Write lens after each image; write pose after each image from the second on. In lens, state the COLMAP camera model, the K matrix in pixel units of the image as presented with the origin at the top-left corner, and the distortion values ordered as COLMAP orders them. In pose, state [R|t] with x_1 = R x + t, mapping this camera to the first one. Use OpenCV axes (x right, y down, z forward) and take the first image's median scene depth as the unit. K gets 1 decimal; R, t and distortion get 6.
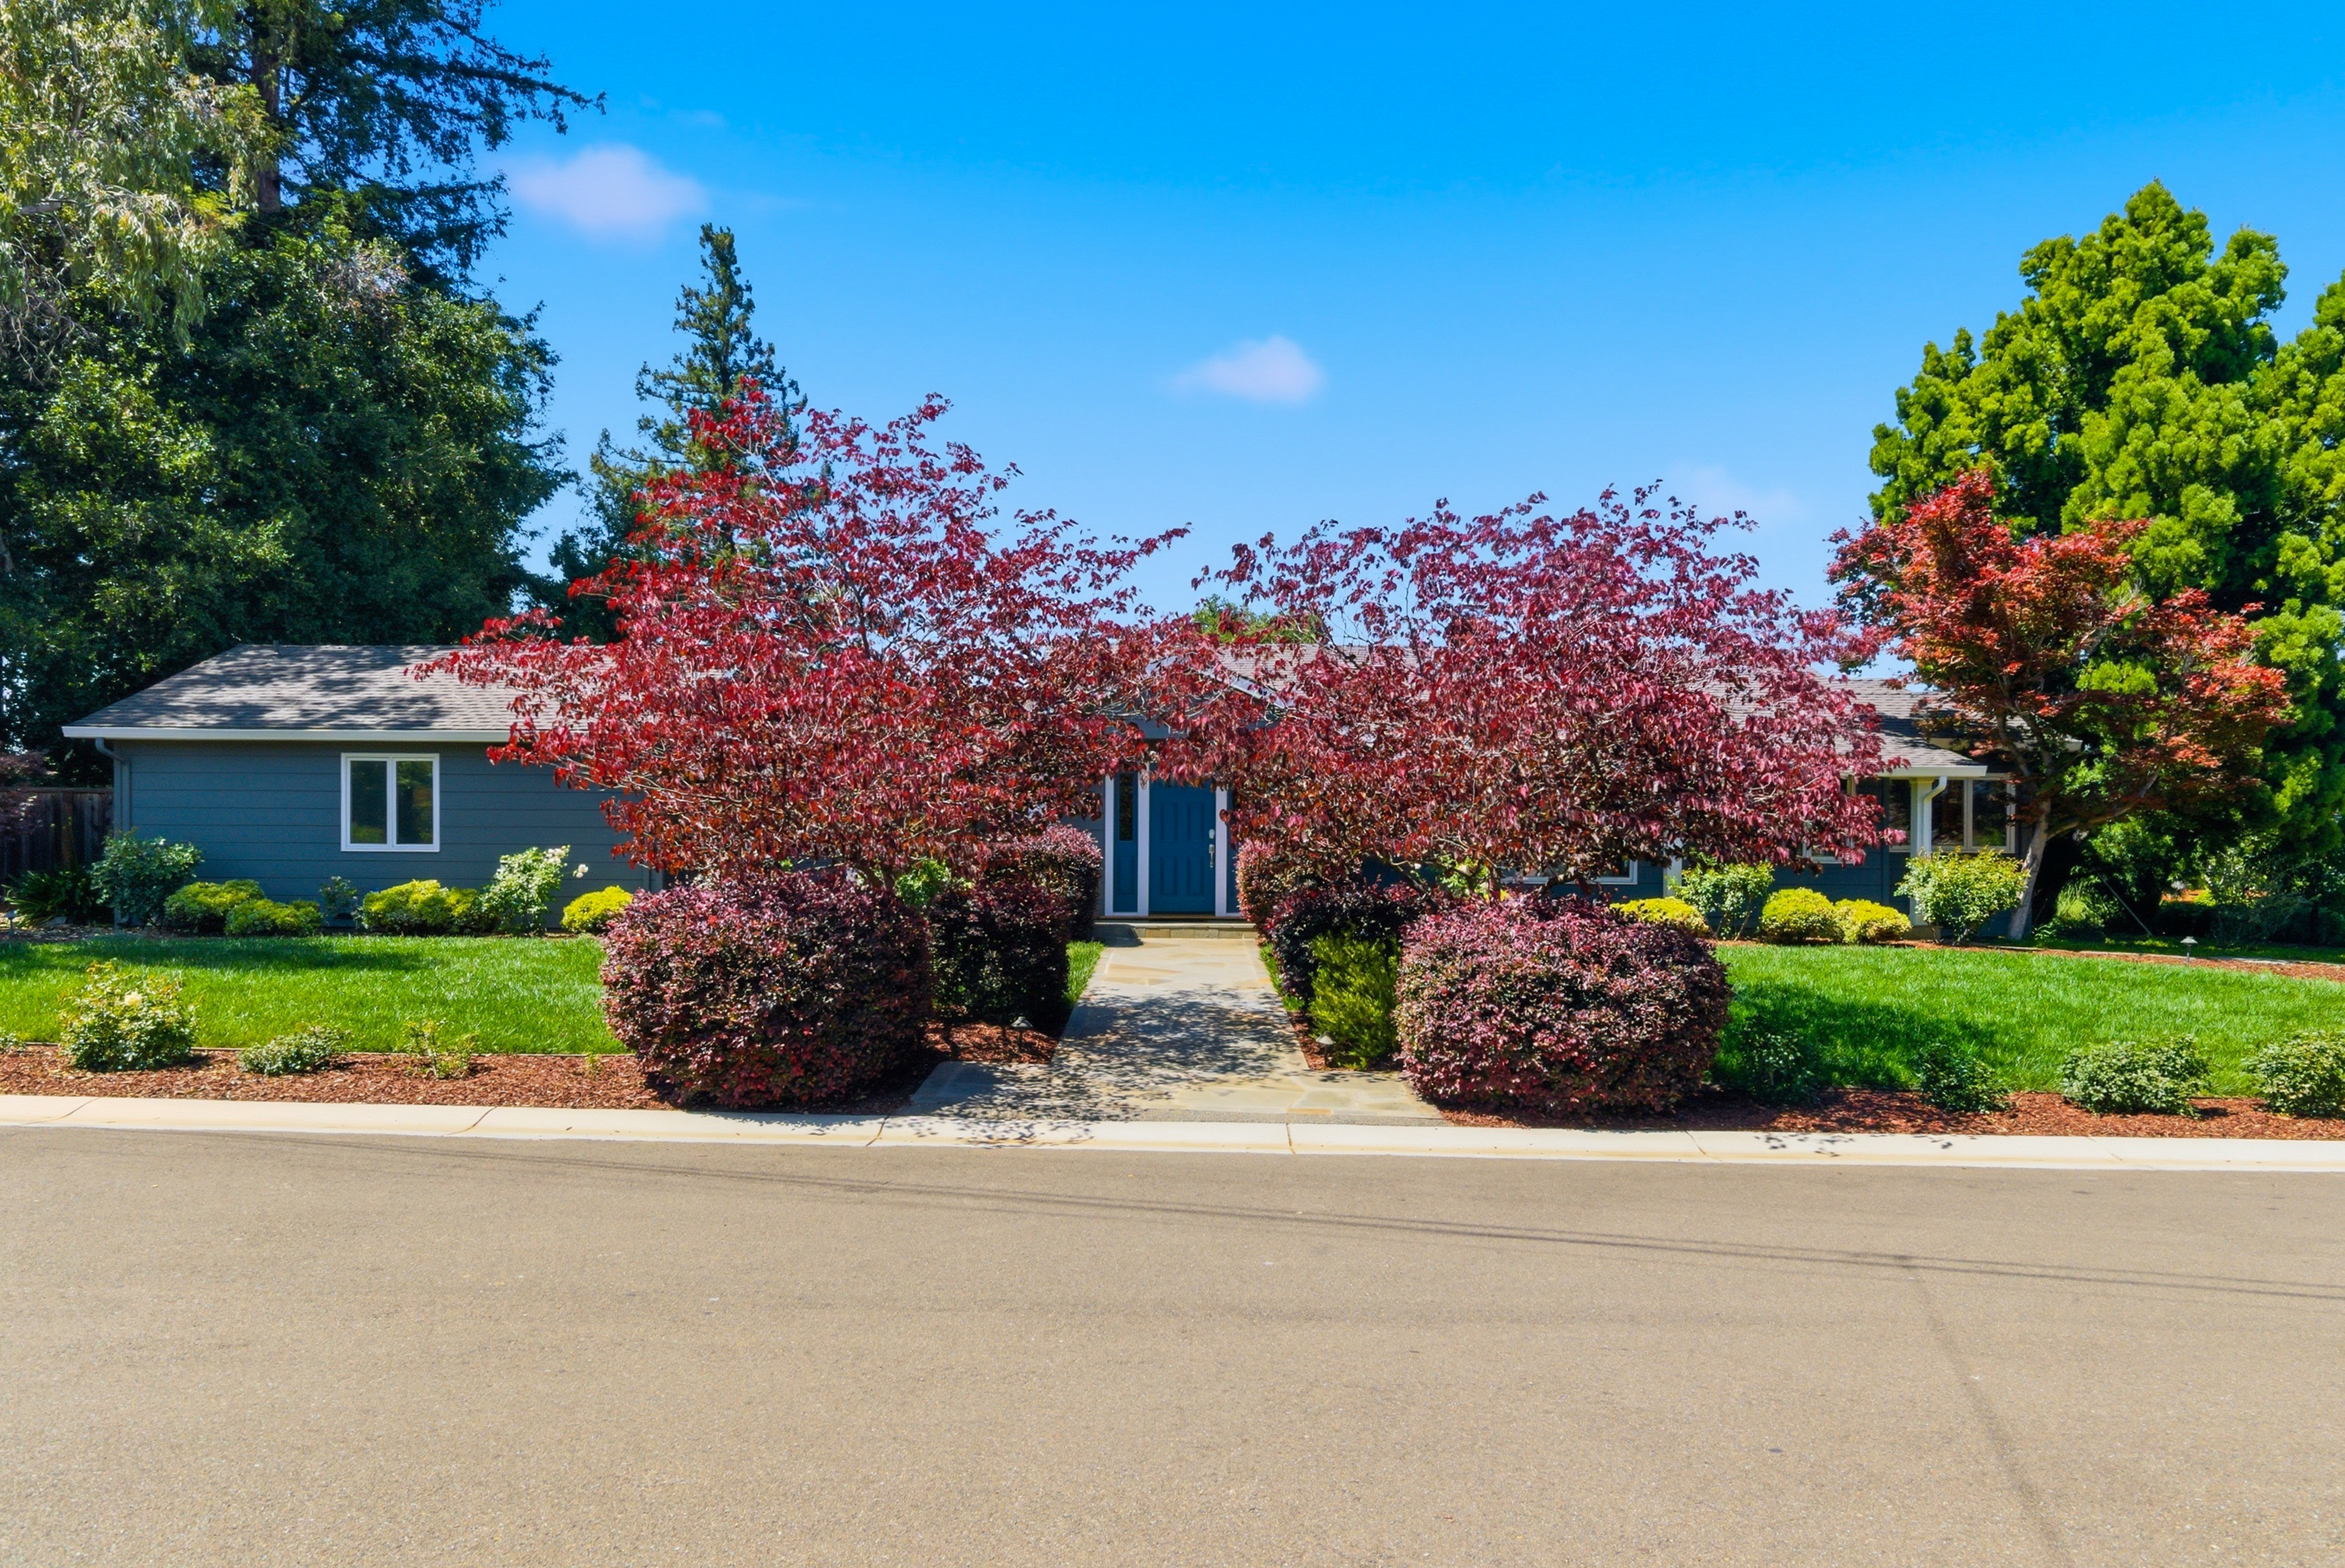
lens RADIAL K [[1524.0, 0, 1164.9], [0, 1524.0, 857.5], [0, 0, 1]] dist [0.000691, 0.000295]
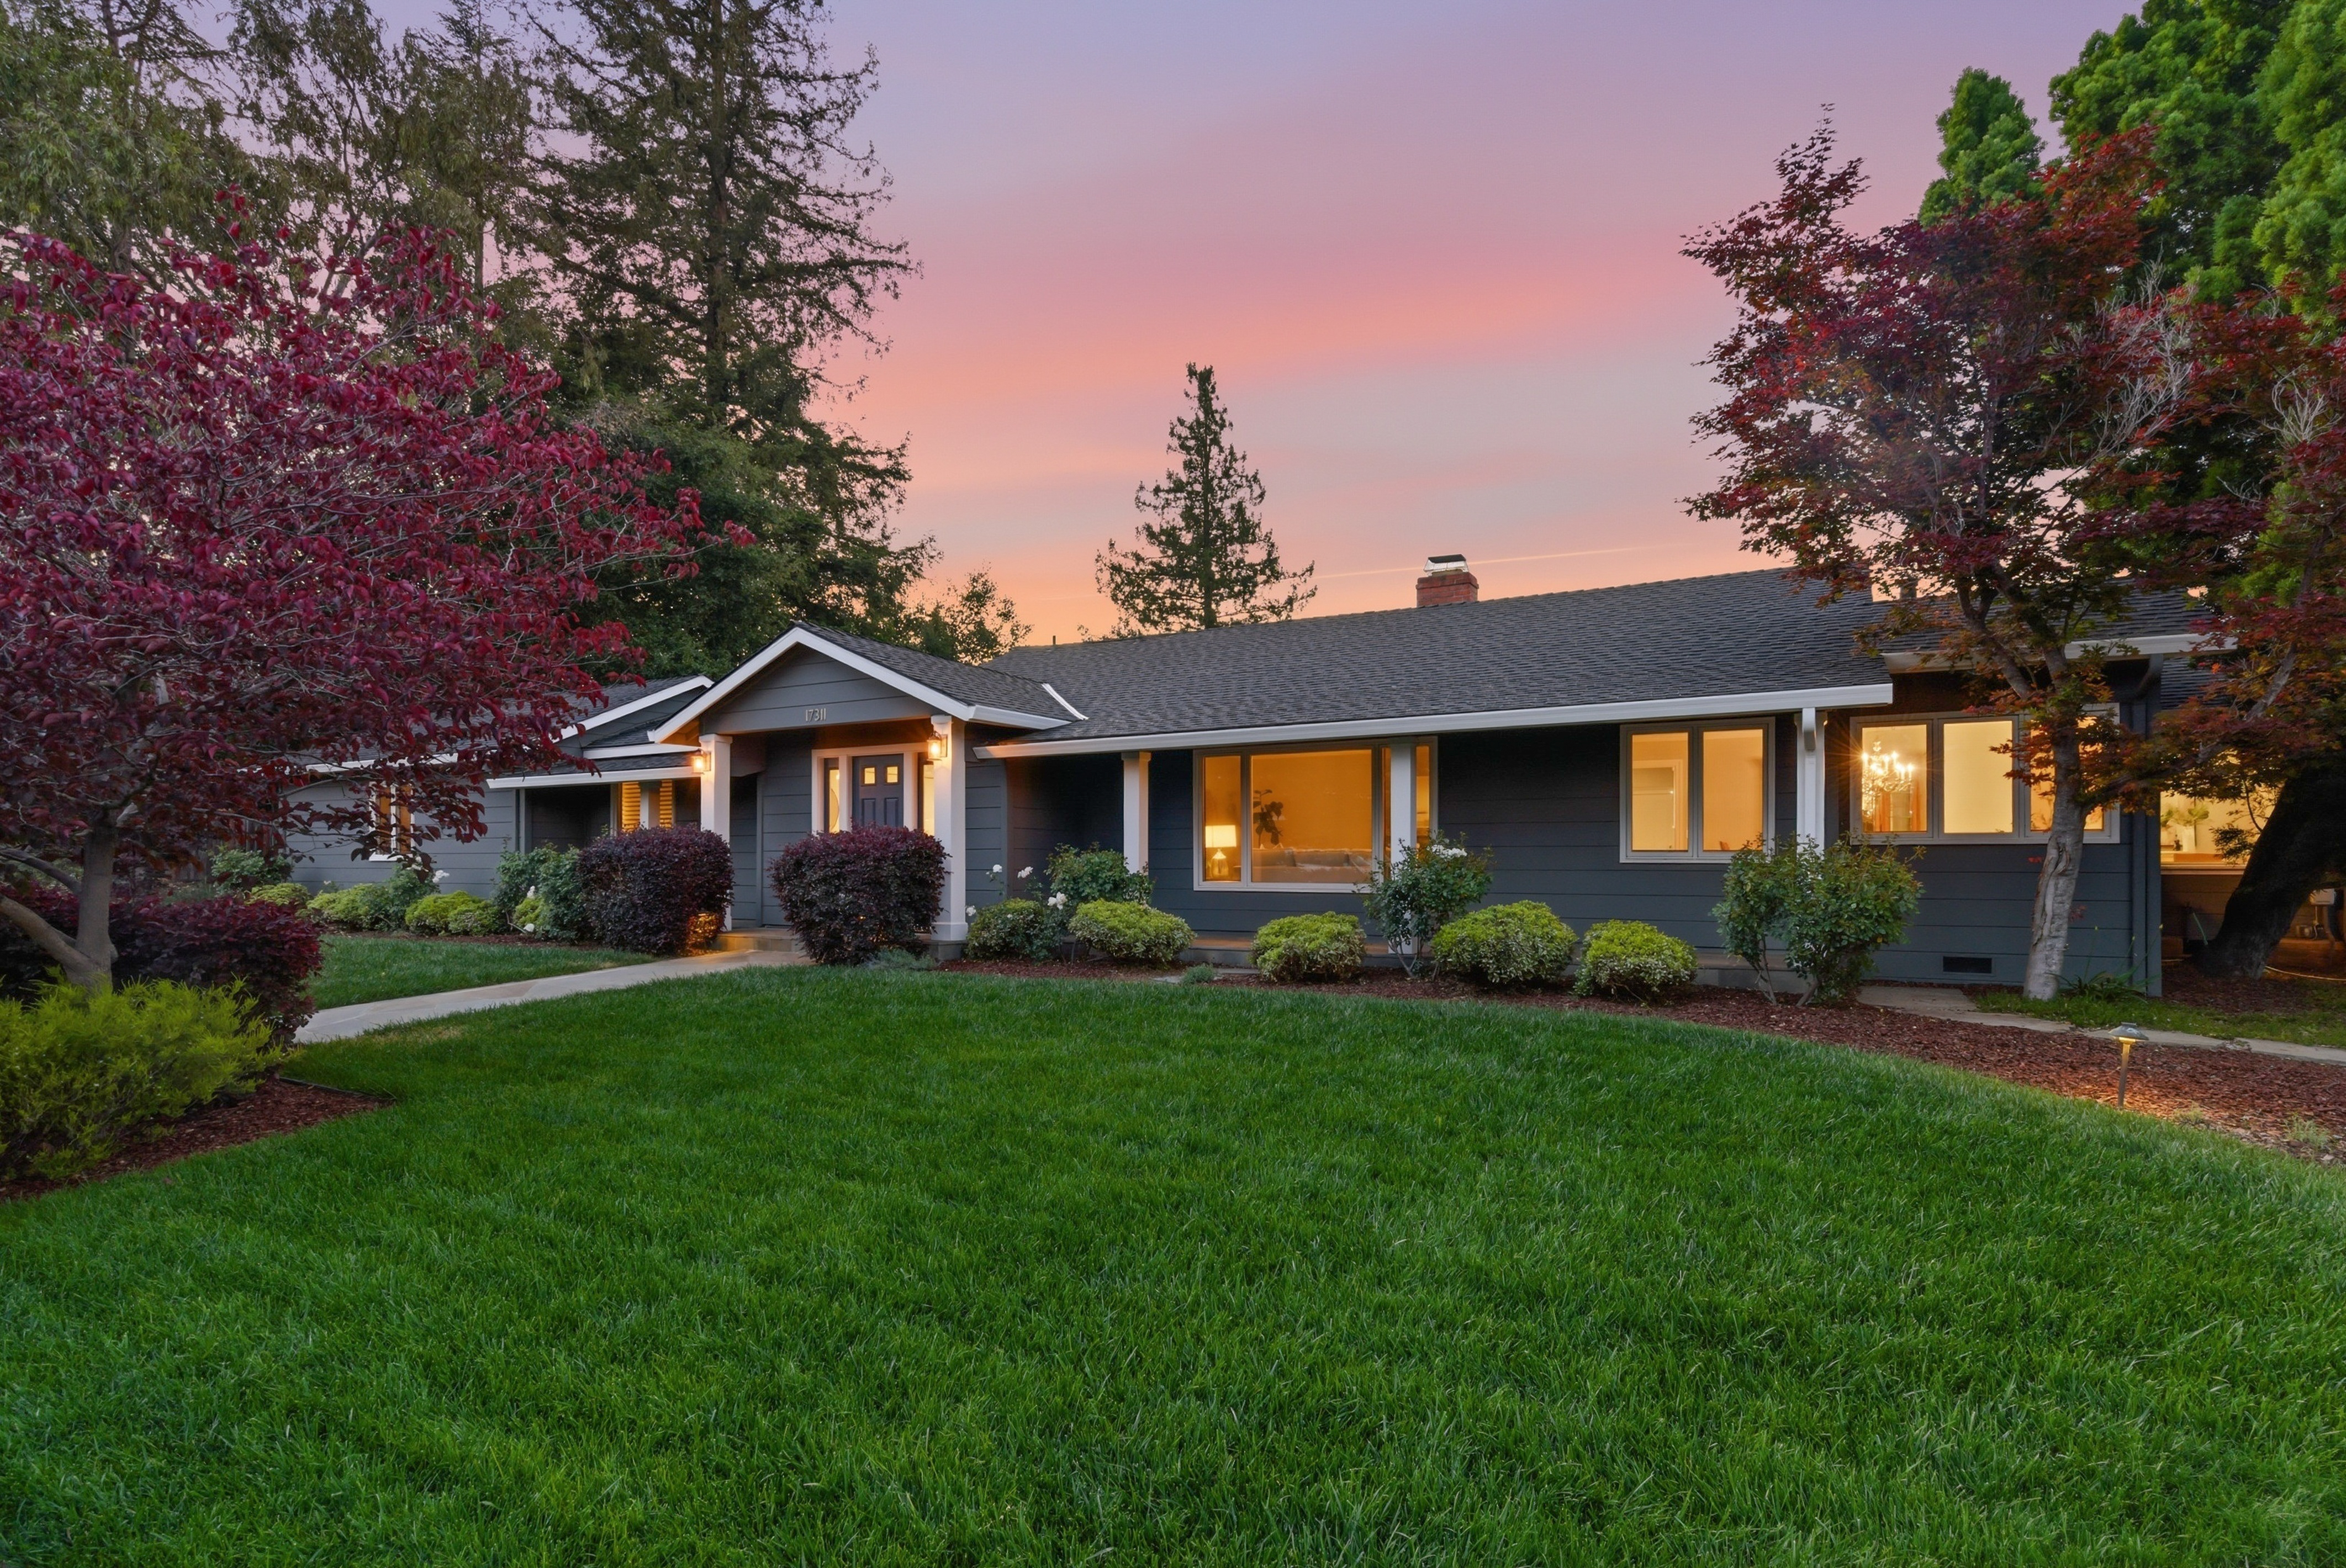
lens RADIAL K [[1171.4, 0, 1177.6], [0, 1171.4, 851.9], [0, 0, 1]] dist [-0.002164, -0.001105]
pose [[0.877185, -0.011121, -0.480023, 0.490483], [0.004569, 0.999880, -0.014817, 0.005741], [0.480130, 0.010804, 0.877131, 0.482352]]
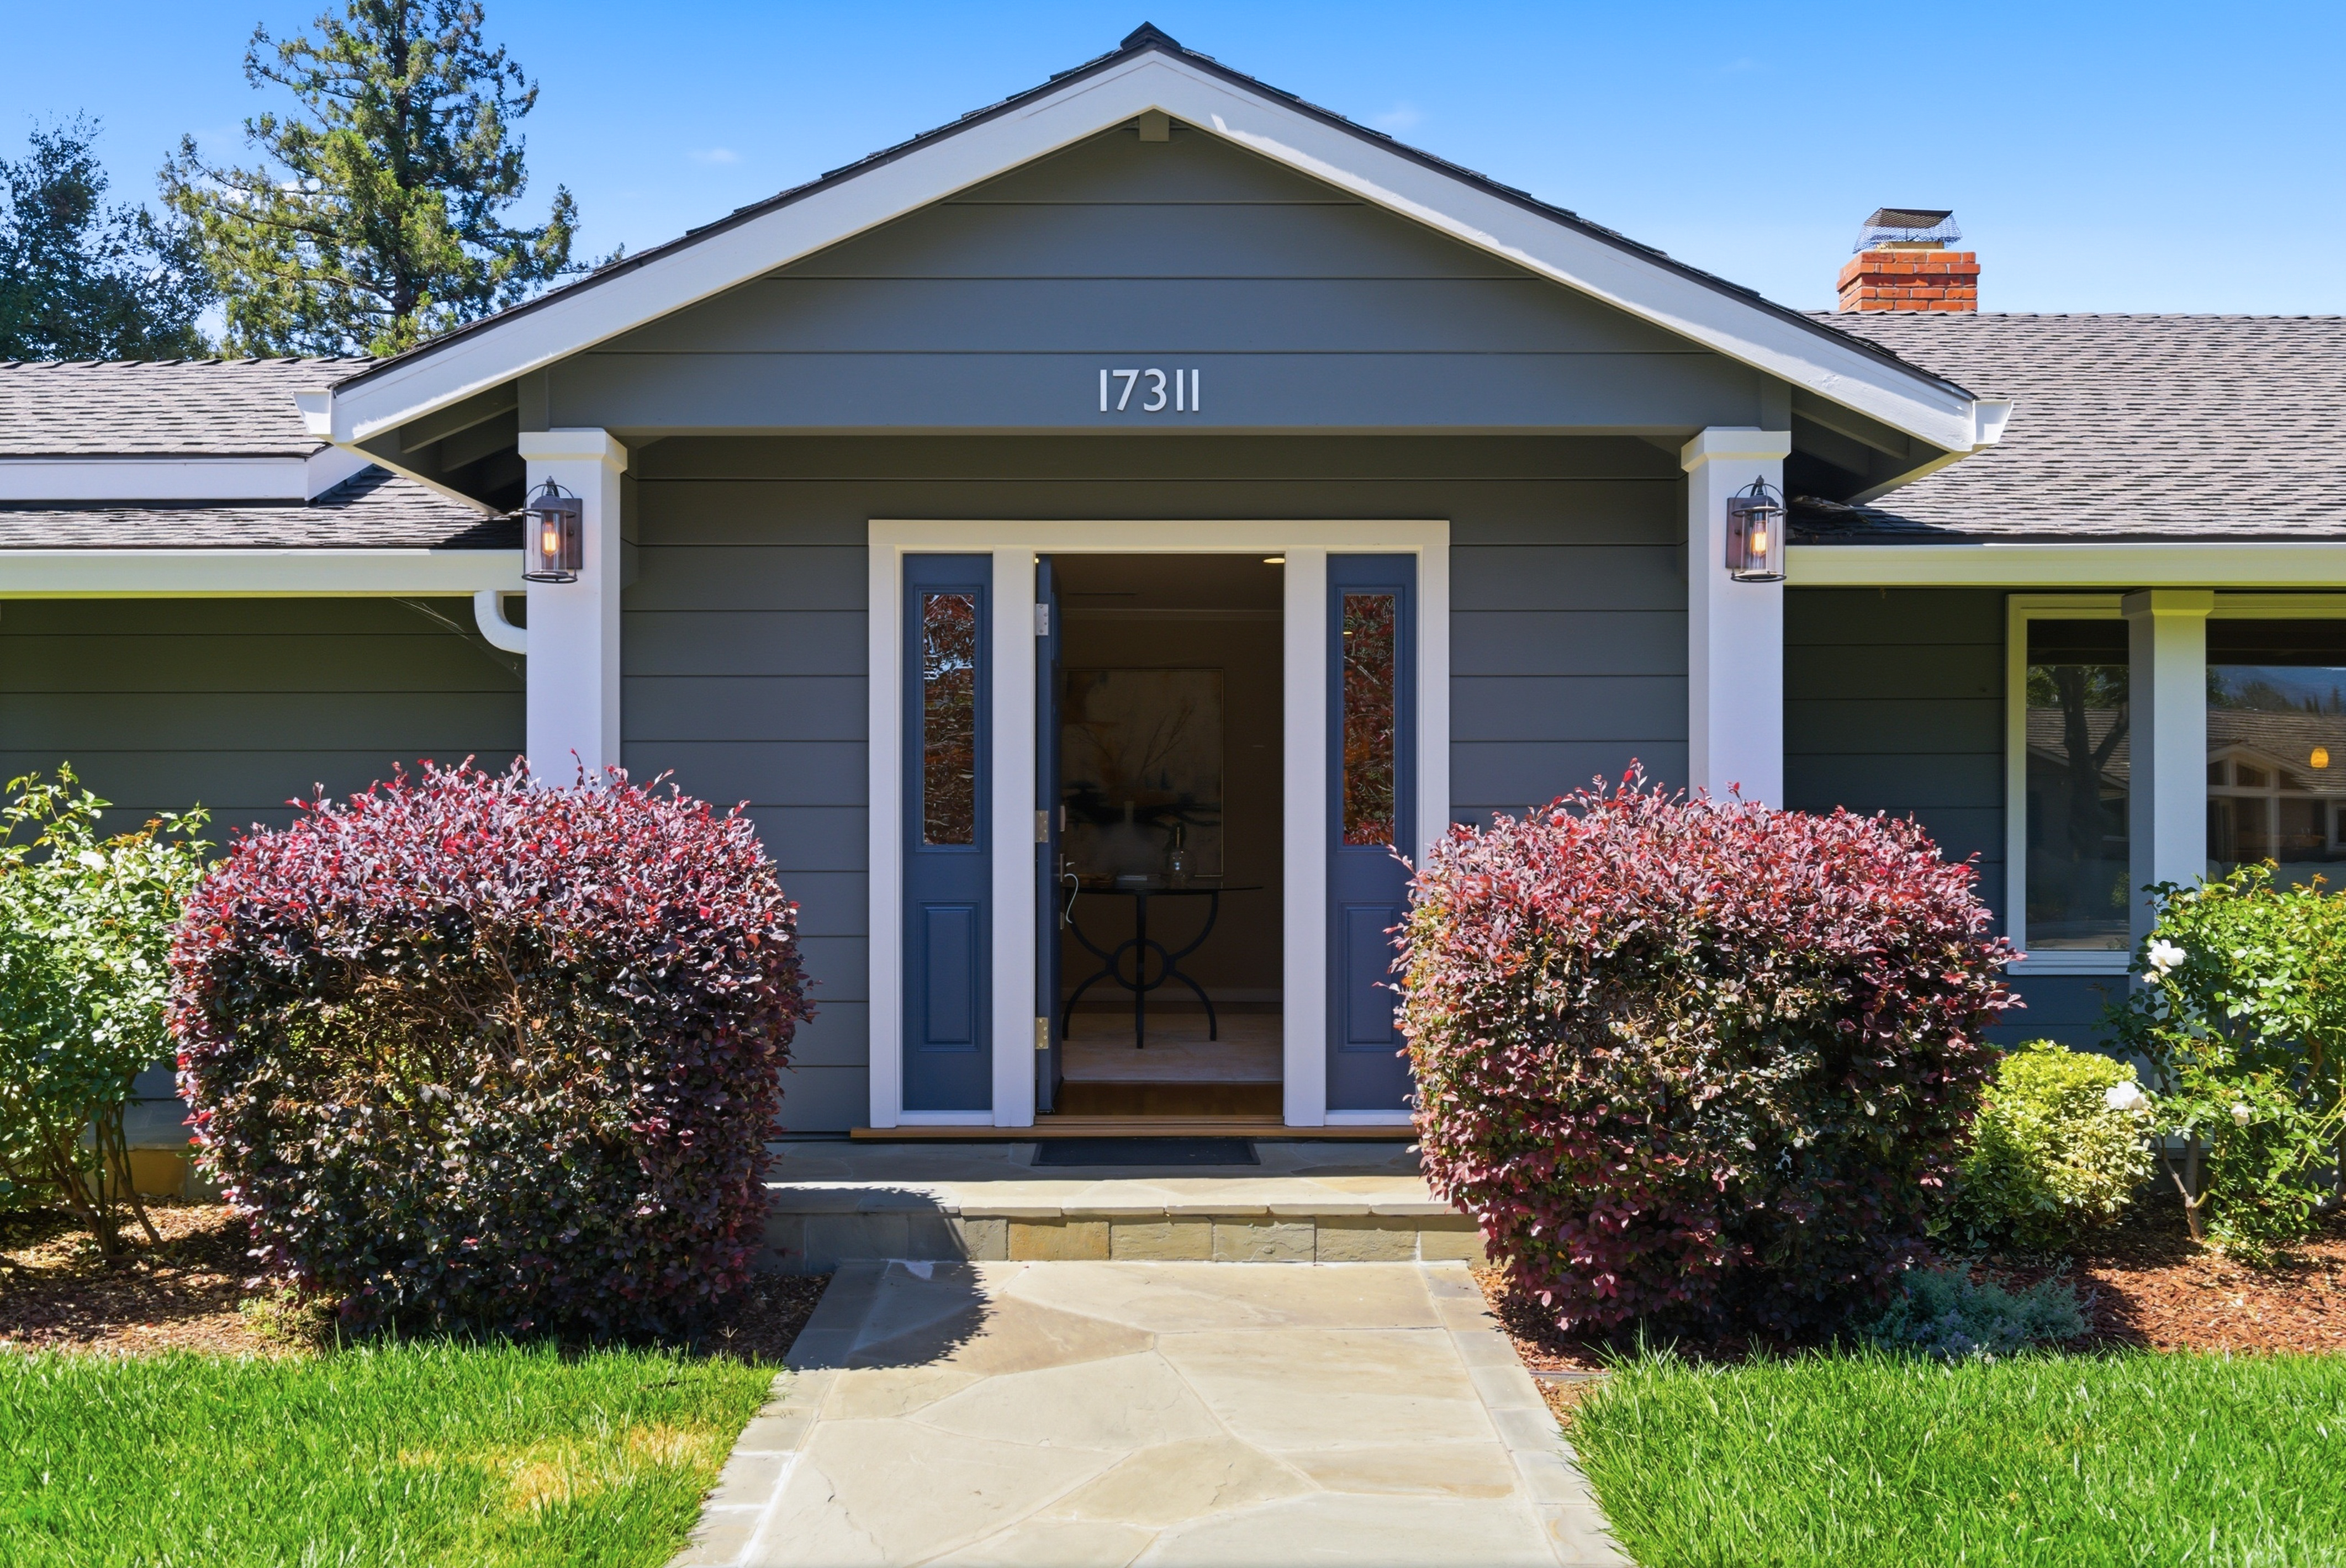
lens RADIAL K [[2030.2, 0, 1151.0], [0, 2030.2, 807.3], [0, 0, 1]] dist [-0.001820, 0.004383]
pose [[0.999960, -0.005209, 0.007252, 0.007146], [0.005311, 0.999886, -0.014132, -0.012358], [-0.007178, 0.014170, 0.999874, 0.643810]]
